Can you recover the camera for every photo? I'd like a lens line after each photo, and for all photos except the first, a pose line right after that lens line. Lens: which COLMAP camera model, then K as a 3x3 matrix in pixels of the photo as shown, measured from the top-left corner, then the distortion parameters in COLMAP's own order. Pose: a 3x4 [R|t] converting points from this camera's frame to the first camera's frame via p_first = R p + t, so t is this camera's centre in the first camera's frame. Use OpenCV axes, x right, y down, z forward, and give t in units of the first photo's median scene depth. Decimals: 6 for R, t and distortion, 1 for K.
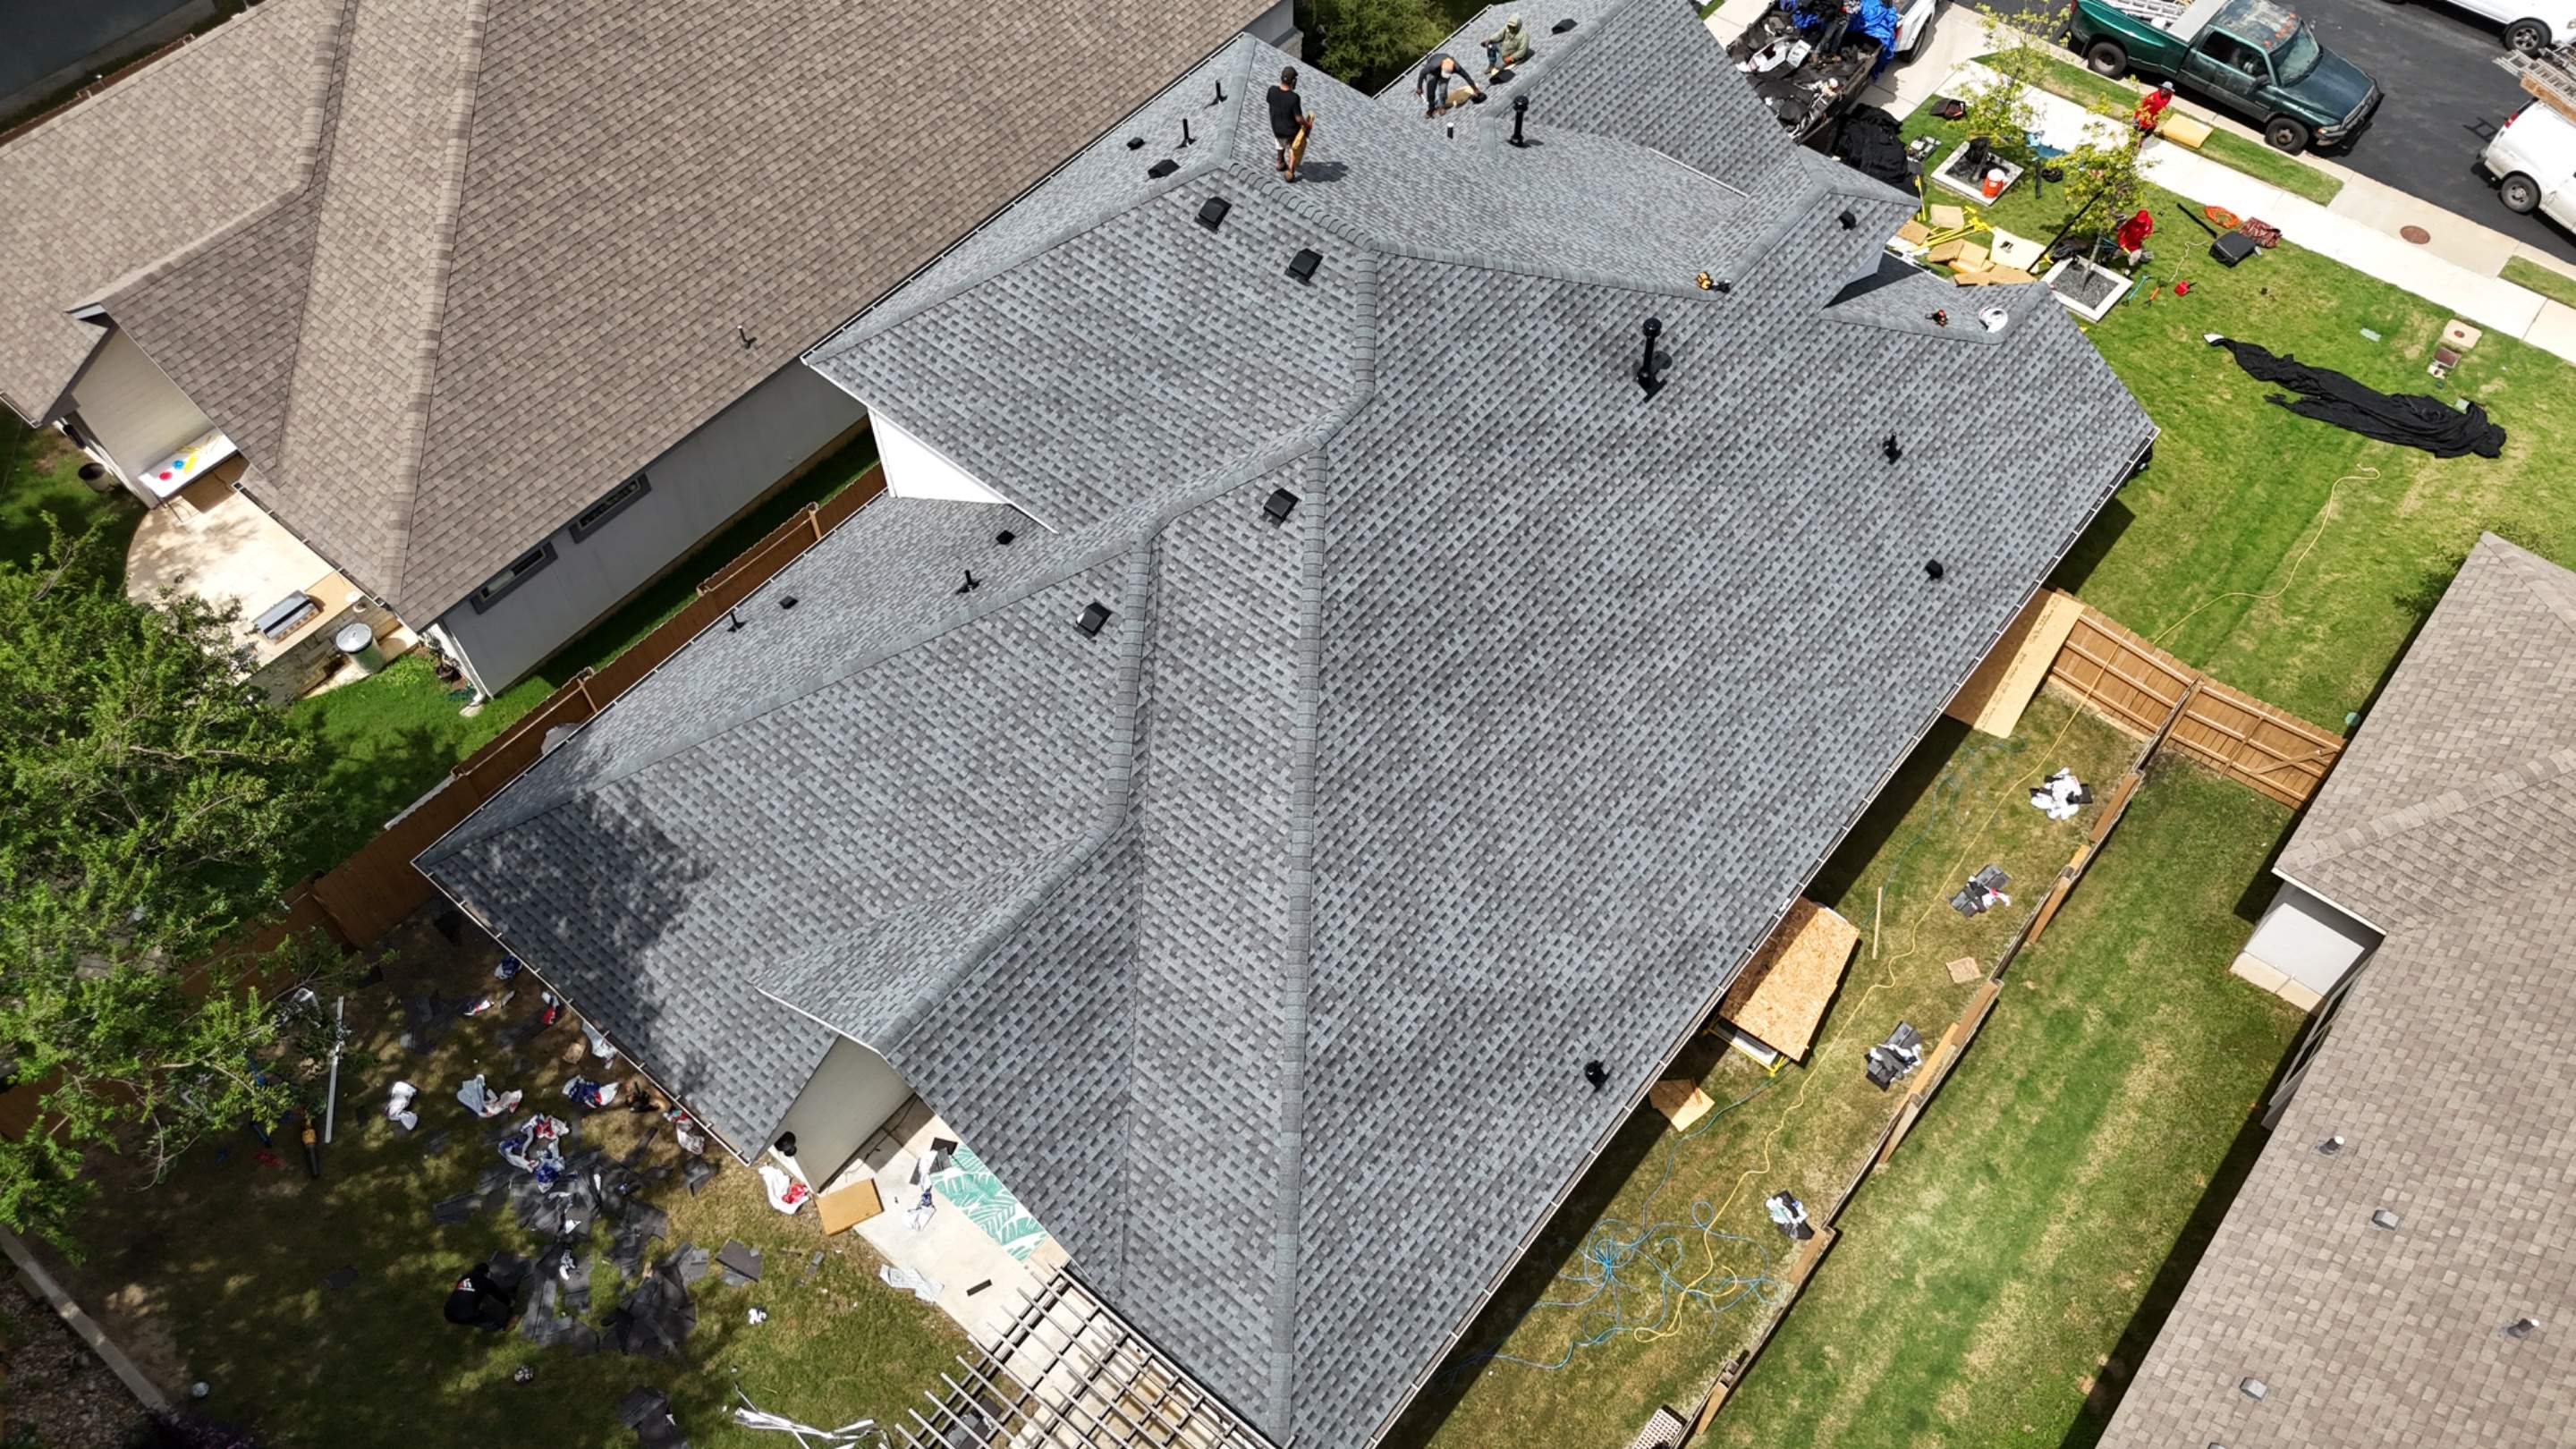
lens RADIAL K [[1894.1, 0, 1287.3], [0, 1894.1, 723.4], [0, 0, 1]] dist [0.077902, -0.075168]
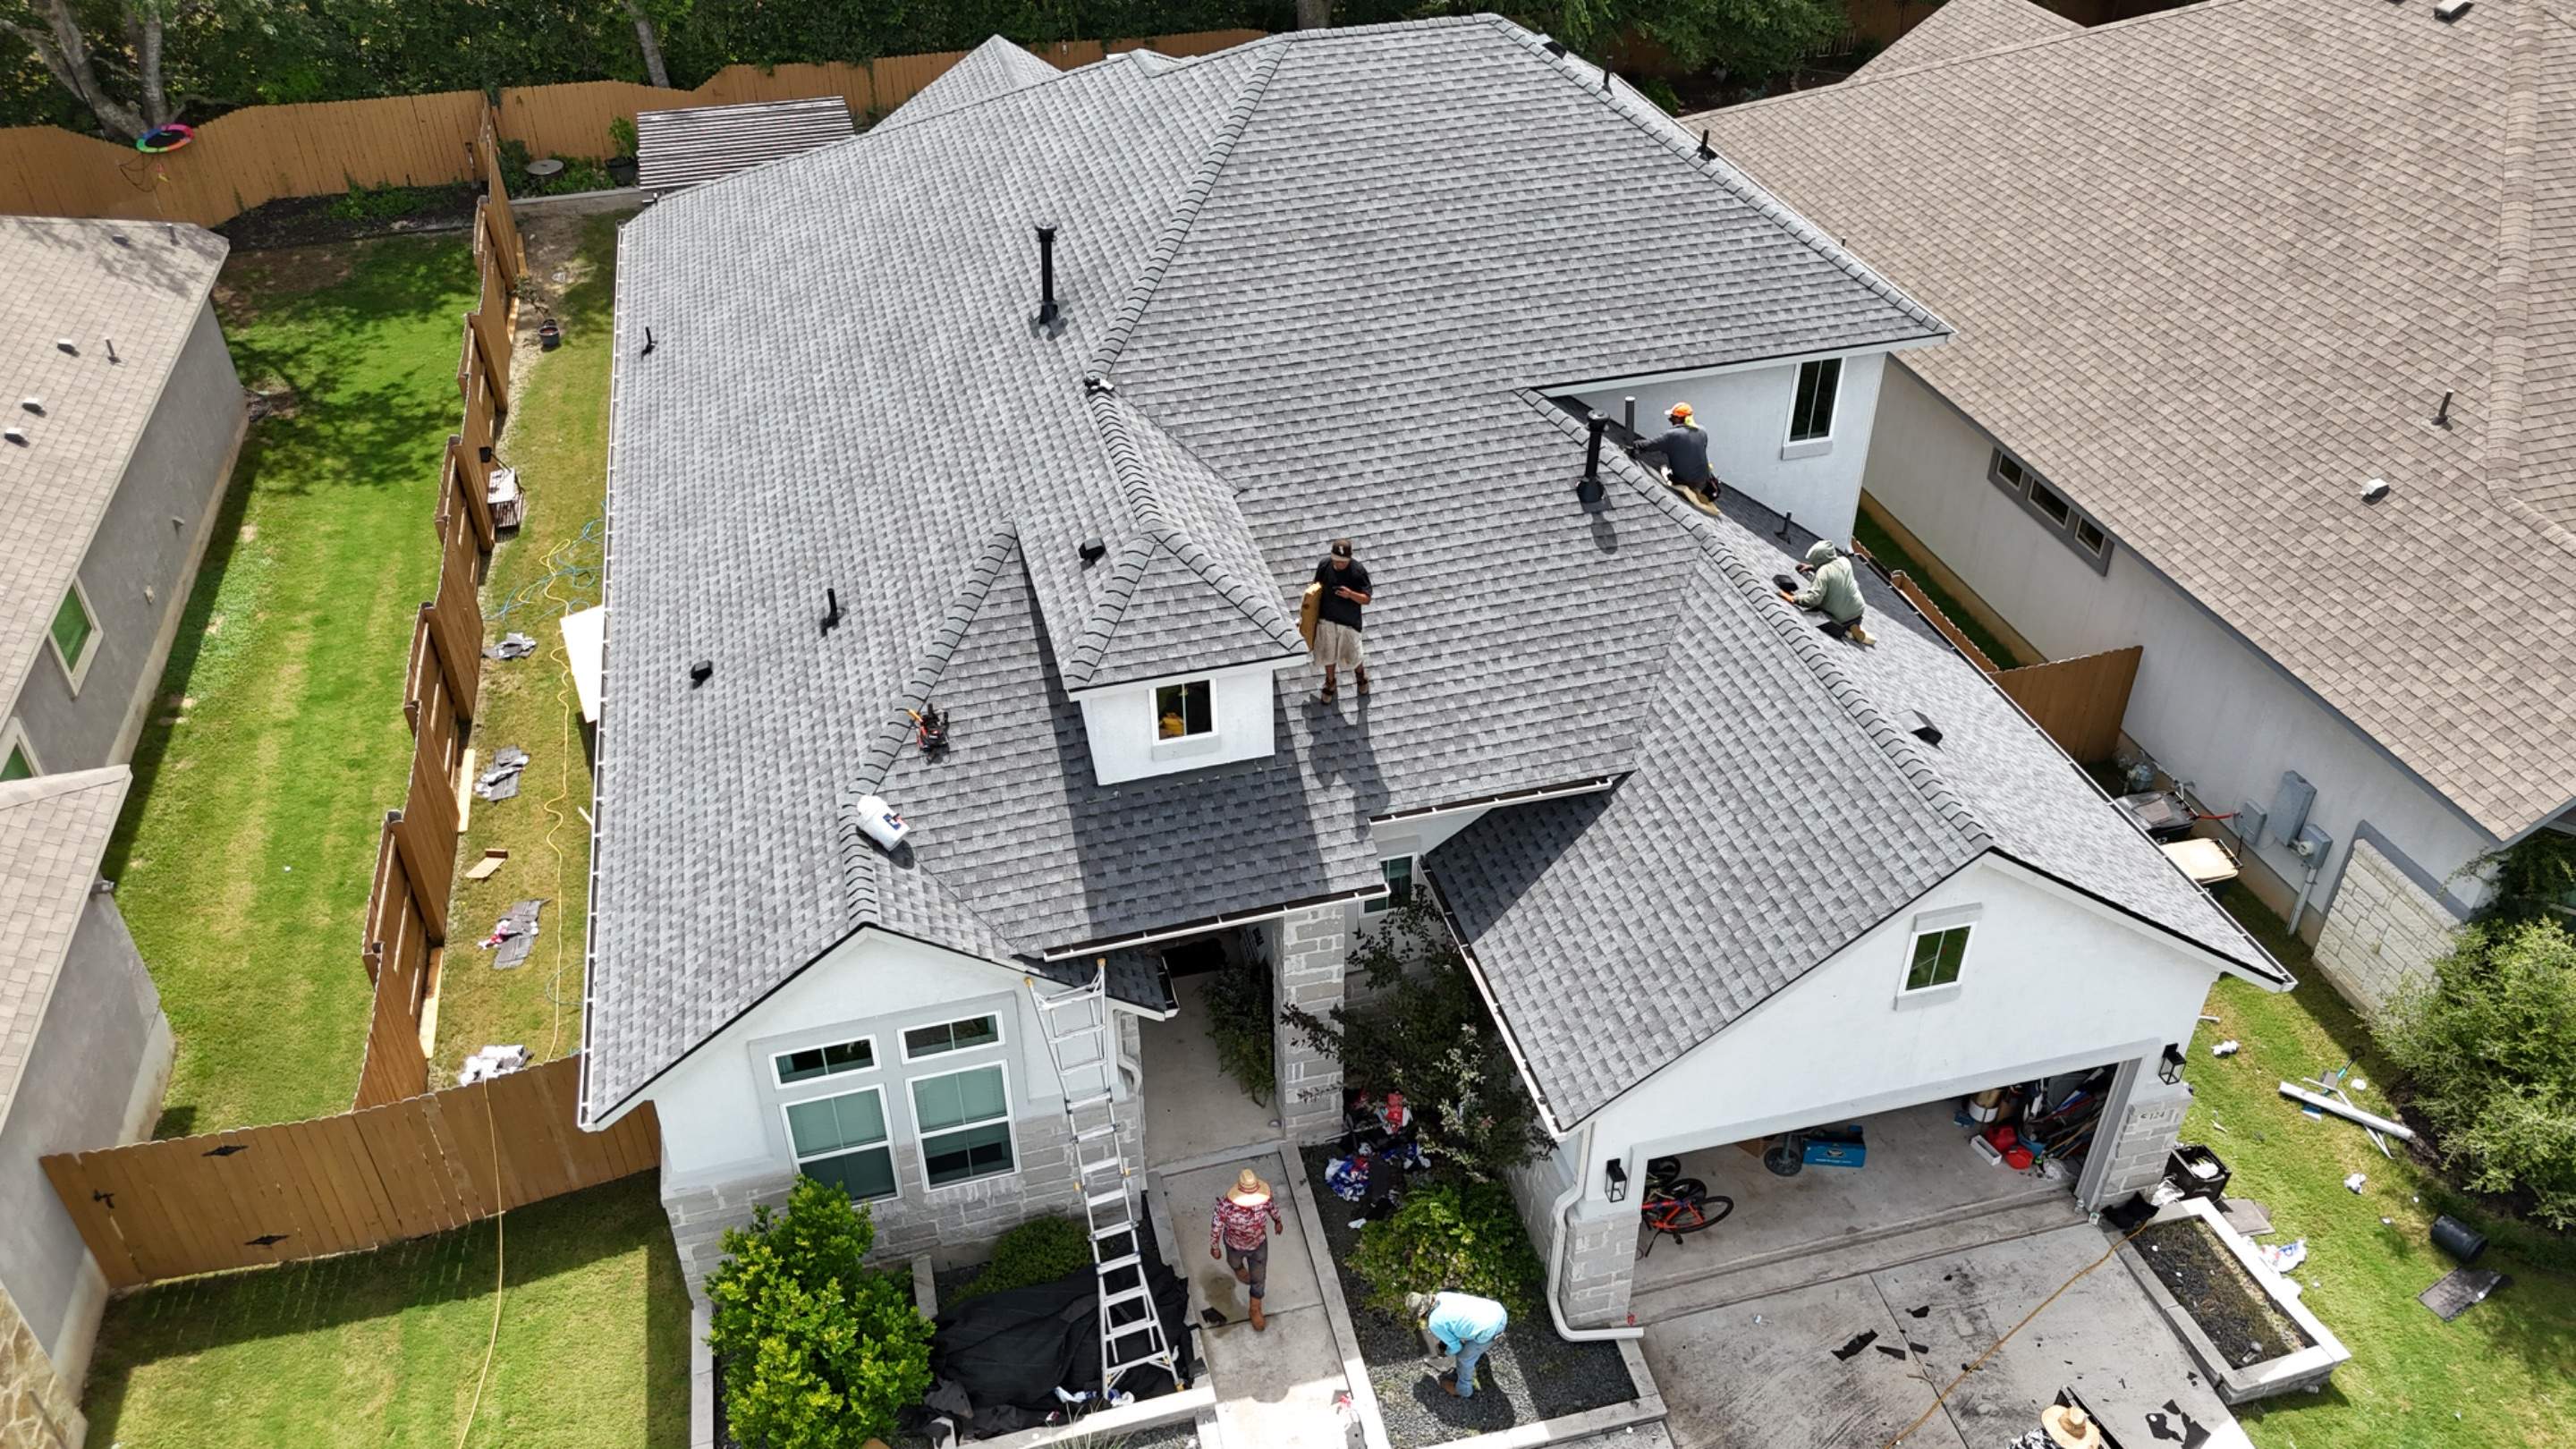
lens RADIAL K [[1894.1, 0, 1287.4], [0, 1894.1, 725.6], [0, 0, 1]] dist [0.077902, -0.075168]
pose [[-0.580217, 0.481918, -0.656585, 0.719119], [-0.662311, 0.190004, 0.724736, -0.773442], [0.474017, 0.855367, 0.208937, 1.007884]]
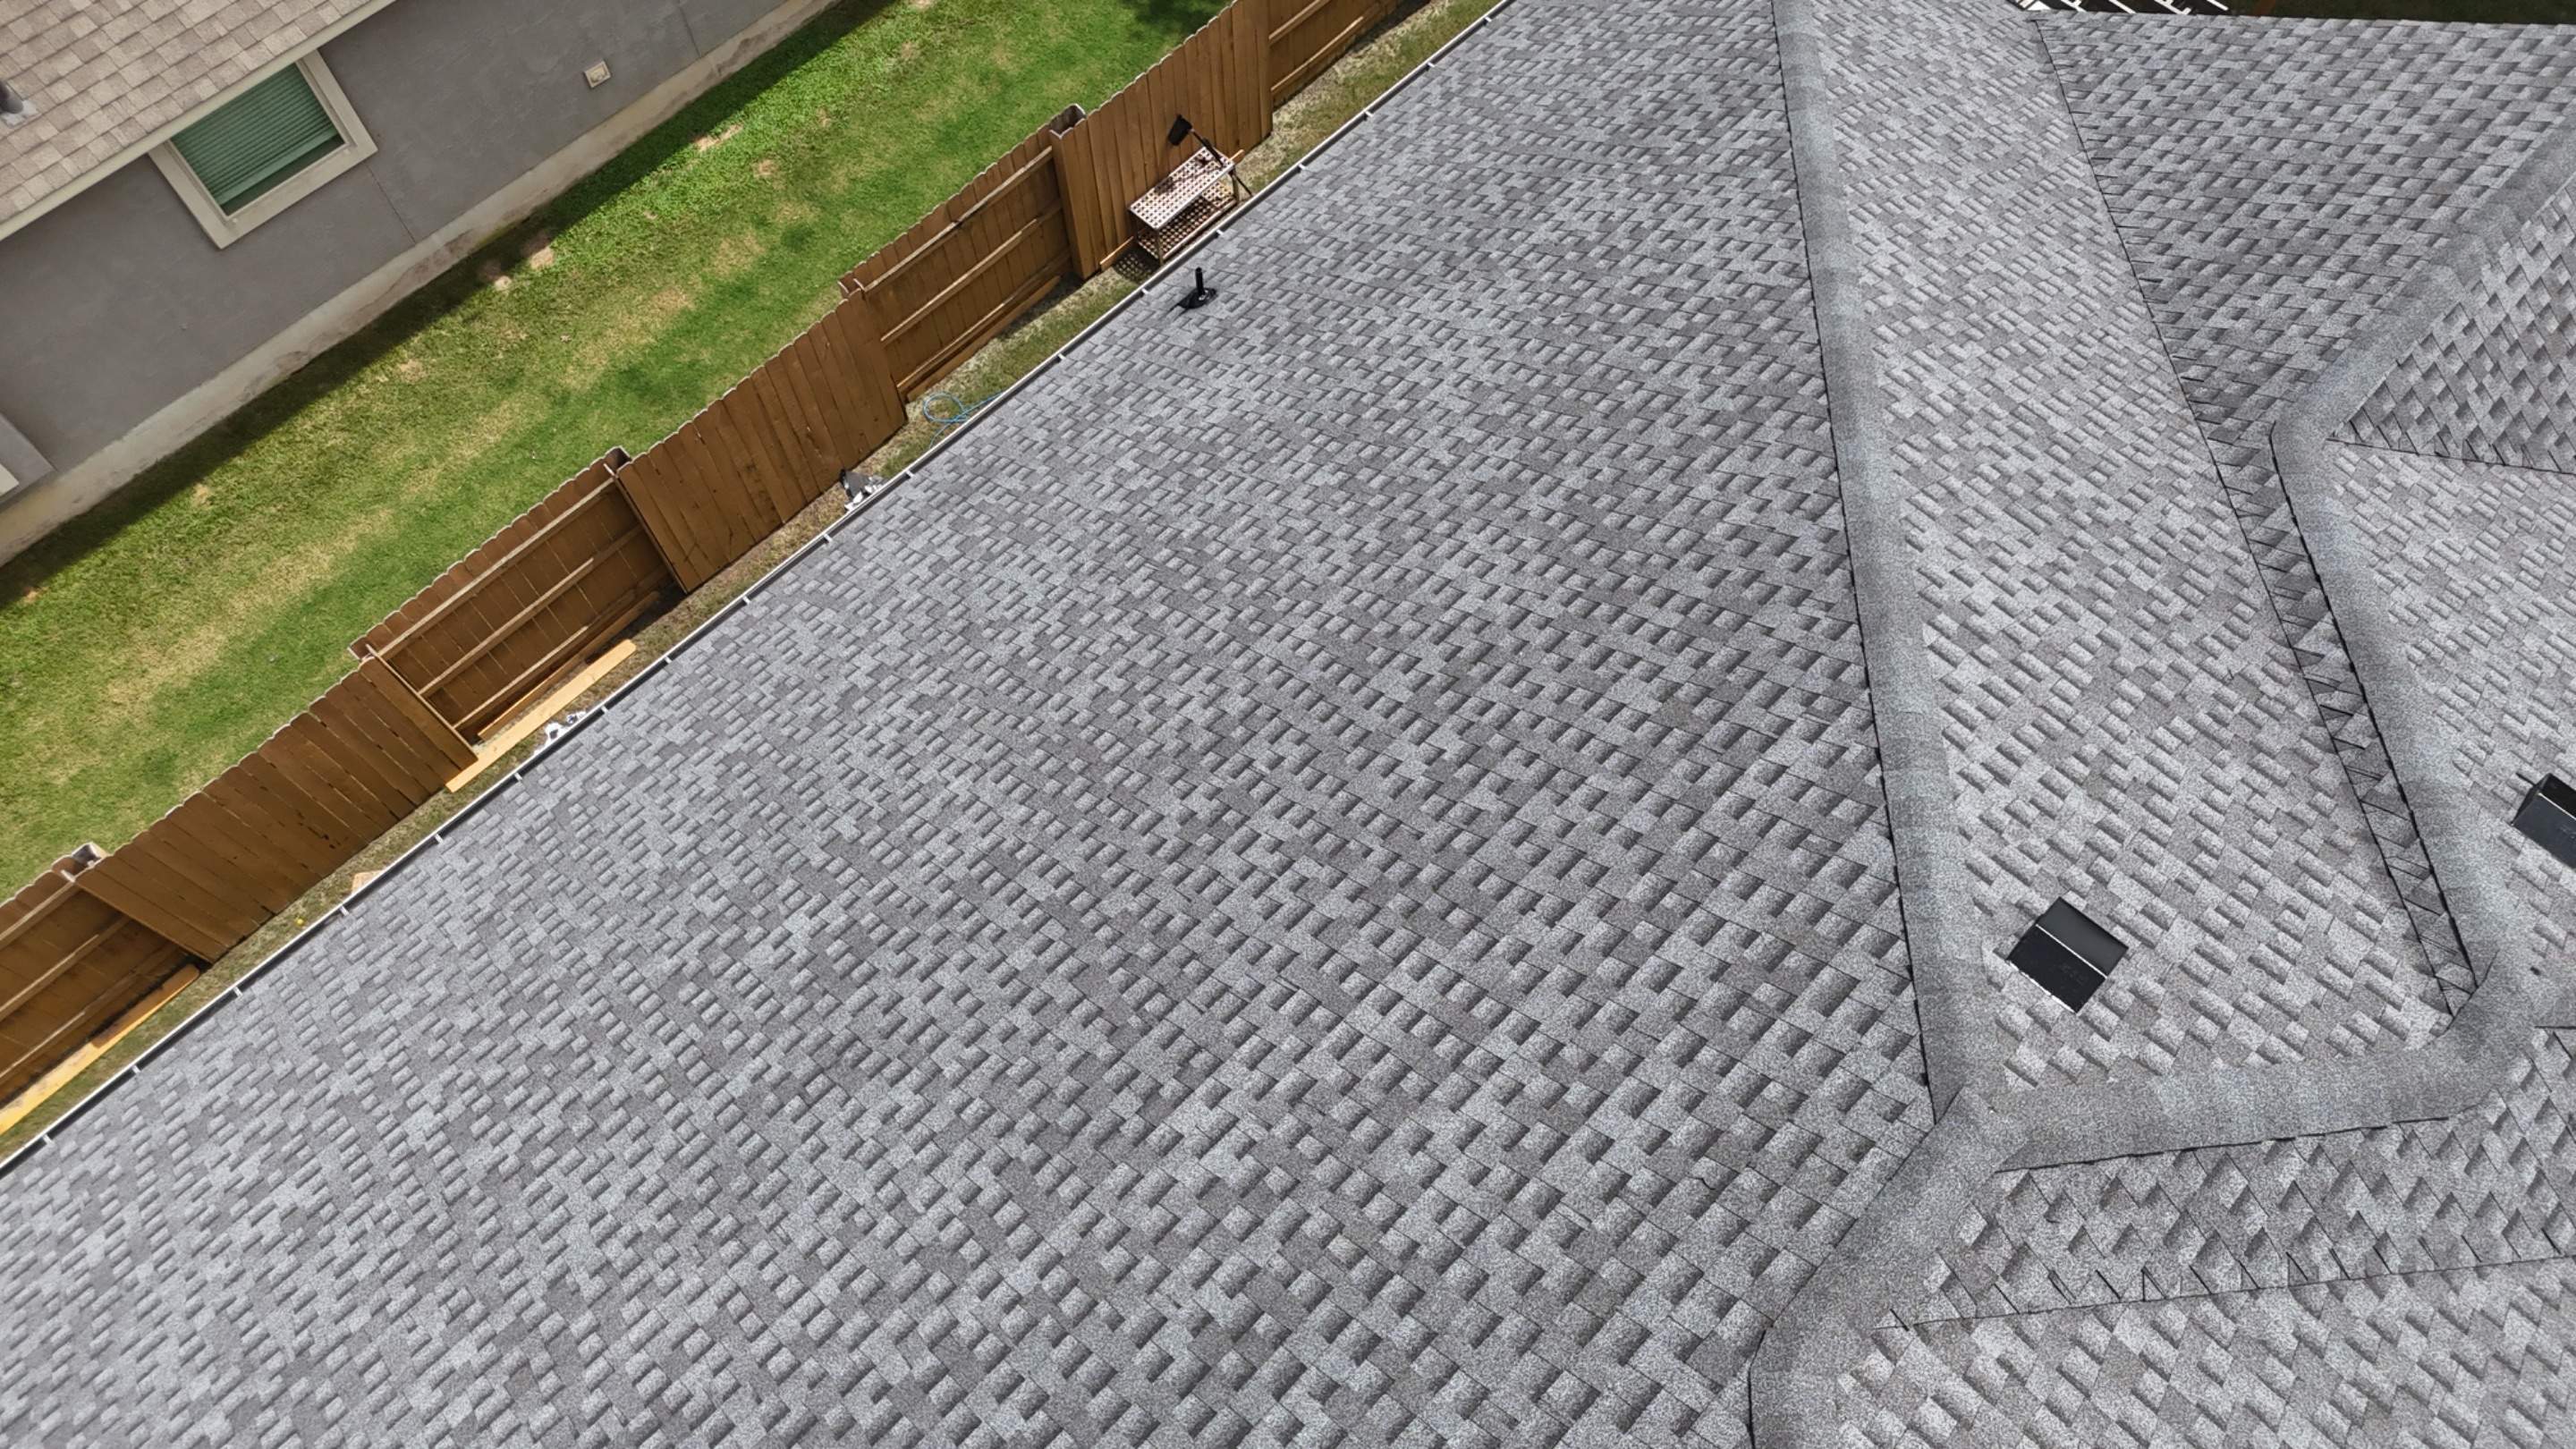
lens RADIAL K [[1894.1, 0, 1294.0], [0, 1894.1, 725.8], [0, 0, 1]] dist [0.077902, -0.075168]
pose [[-0.995893, -0.077575, 0.046688, 0.087545], [0.078464, -0.482148, 0.872569, -0.313182], [-0.045179, 0.872649, 0.486254, 0.743881]]
